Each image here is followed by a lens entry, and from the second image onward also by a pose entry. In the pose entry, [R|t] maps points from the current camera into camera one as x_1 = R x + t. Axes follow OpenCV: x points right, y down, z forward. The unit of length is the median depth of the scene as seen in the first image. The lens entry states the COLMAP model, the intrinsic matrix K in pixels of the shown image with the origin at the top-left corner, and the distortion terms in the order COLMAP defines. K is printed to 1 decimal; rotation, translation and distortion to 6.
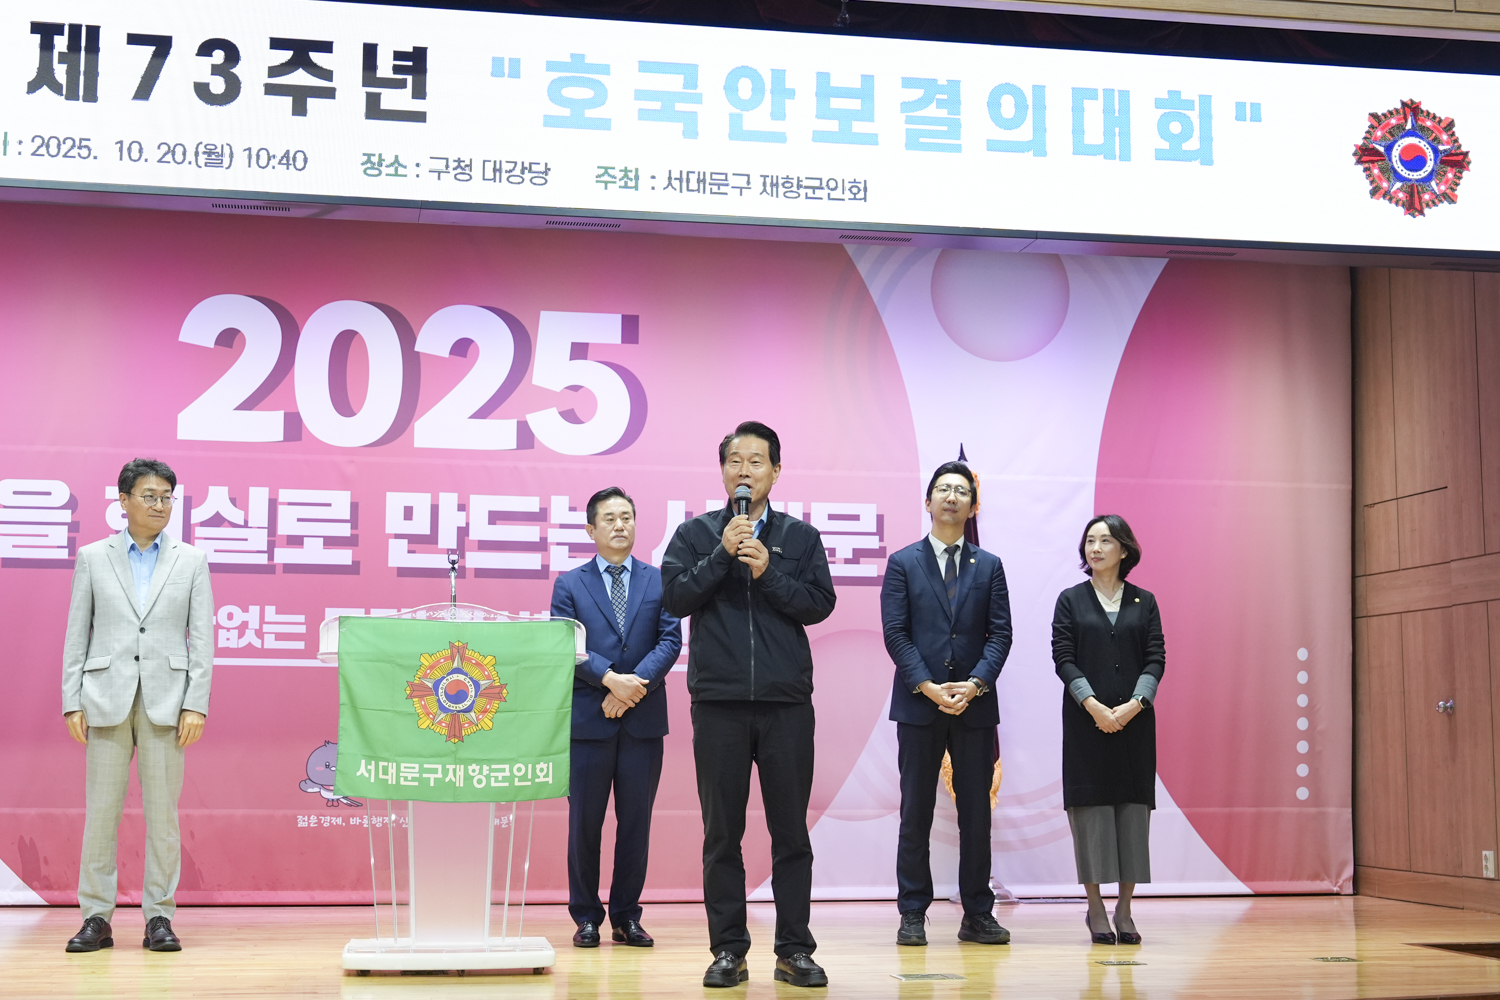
lens RADIAL K [[2163.3, 0, 729.9], [0, 2163.3, 497.2], [0, 0, 1]] dist [-0.019656, 0.024270]
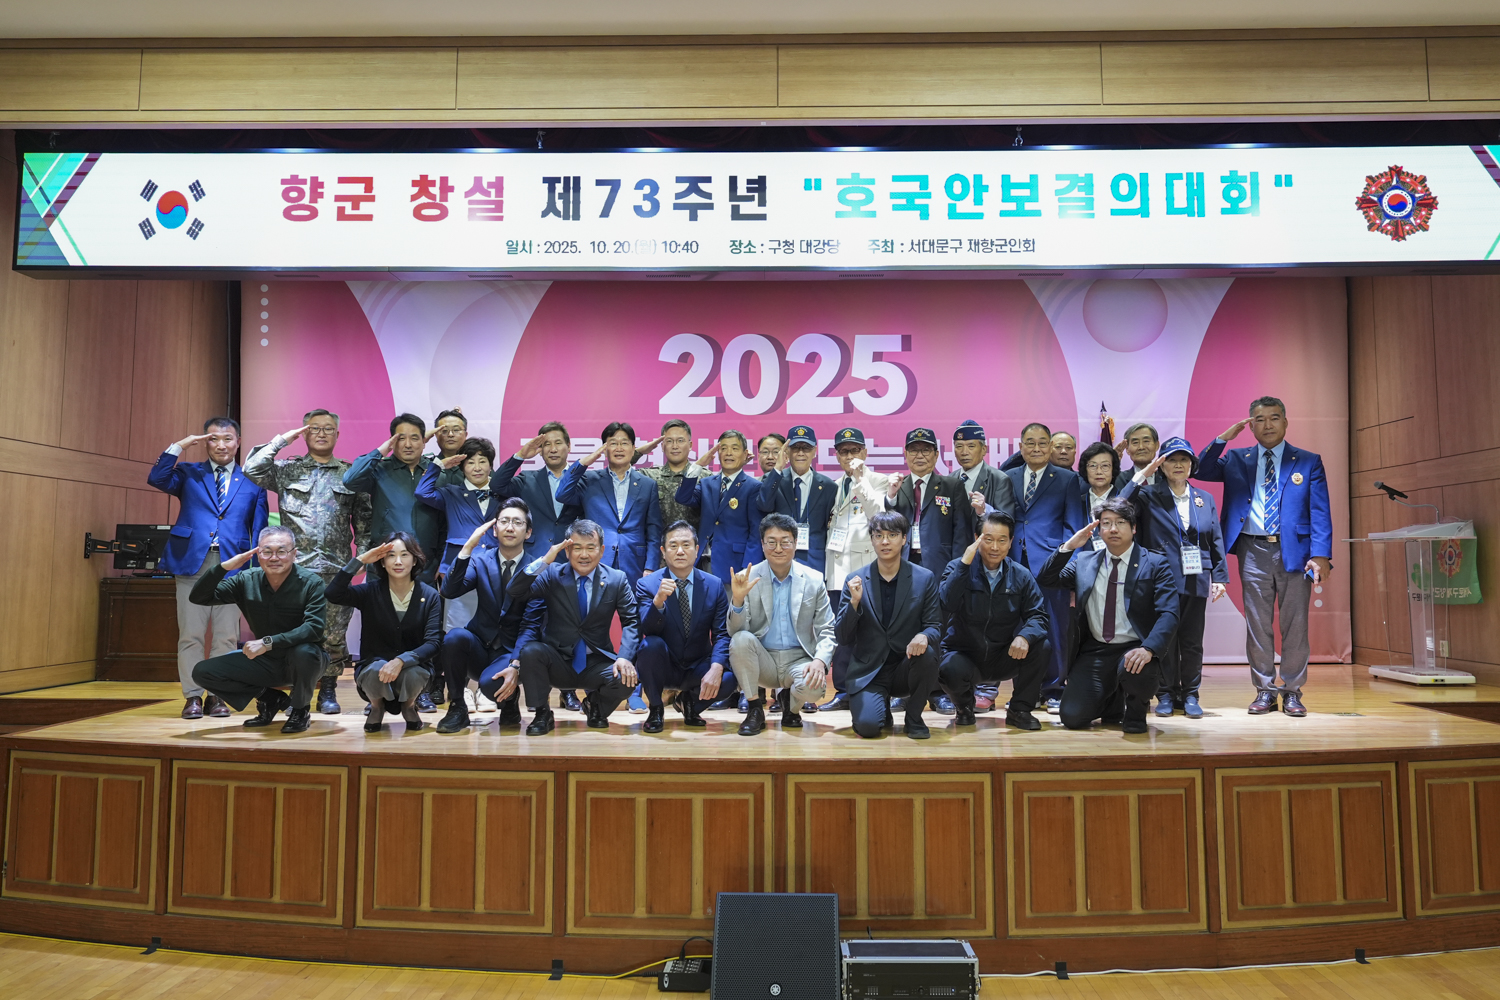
lens RADIAL K [[1096.8, 0, 758.7], [0, 1096.8, 476.6], [0, 0, 1]] dist [-0.014725, 0.002651]
pose [[0.978888, -0.022909, -0.203112, 0.021707], [0.029344, 0.999156, 0.028727, 0.003185], [0.202282, -0.034080, 0.978734, 0.132881]]
